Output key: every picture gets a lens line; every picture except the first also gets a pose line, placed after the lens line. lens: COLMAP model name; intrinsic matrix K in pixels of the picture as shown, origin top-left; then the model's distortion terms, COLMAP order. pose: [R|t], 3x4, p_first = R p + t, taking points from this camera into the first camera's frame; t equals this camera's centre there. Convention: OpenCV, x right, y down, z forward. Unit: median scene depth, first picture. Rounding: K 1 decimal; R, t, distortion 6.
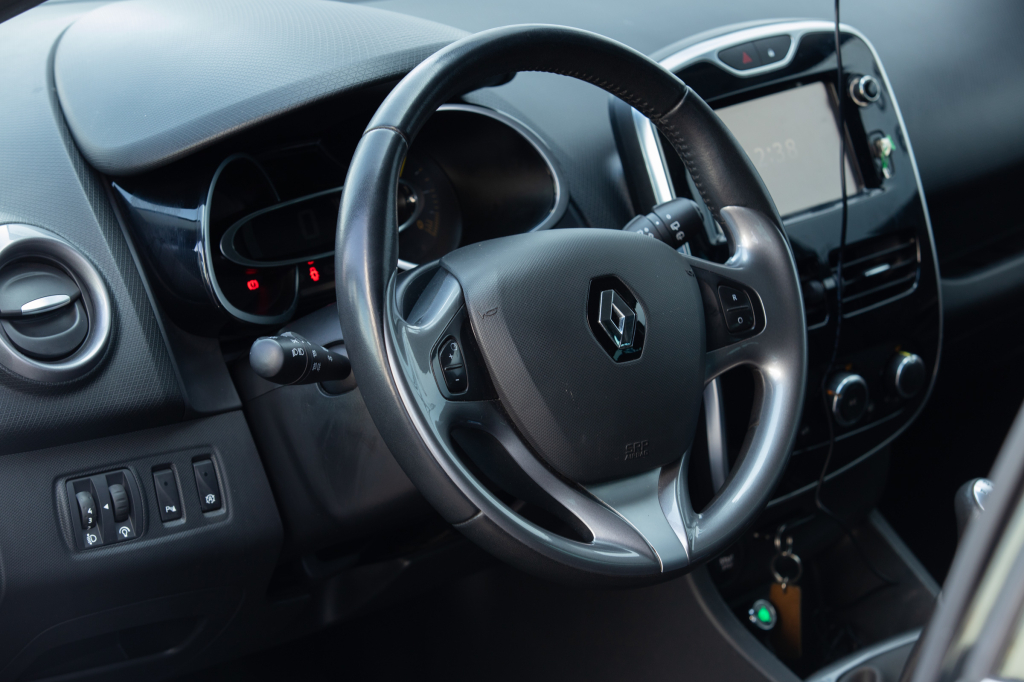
lens RADIAL K [[3196.5, 0, 512.3], [0, 3196.5, 341.0], [0, 0, 1]] dist [0.108842, 0.000000]
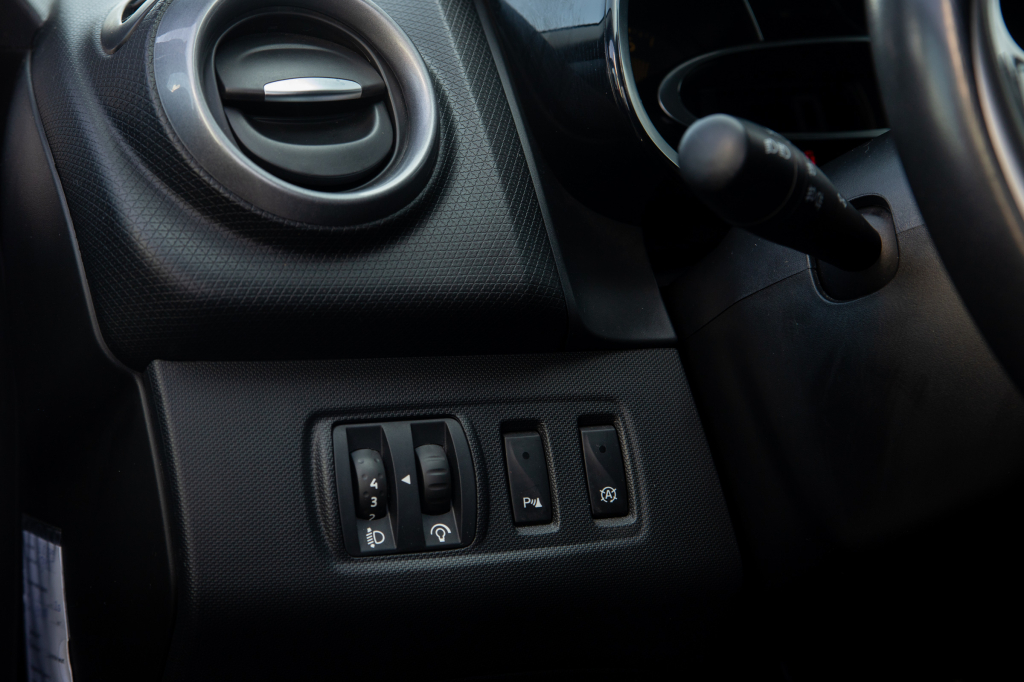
lens RADIAL K [[2087.3, 0, 511.8], [0, 2087.3, 340.6], [0, 0, 1]] dist [0.047581, 0.000000]
pose [[0.977225, 0.023925, -0.210852, -0.036616], [-0.060764, 0.983566, -0.170018, 0.086172], [0.203319, 0.178958, 0.962619, 0.658963]]
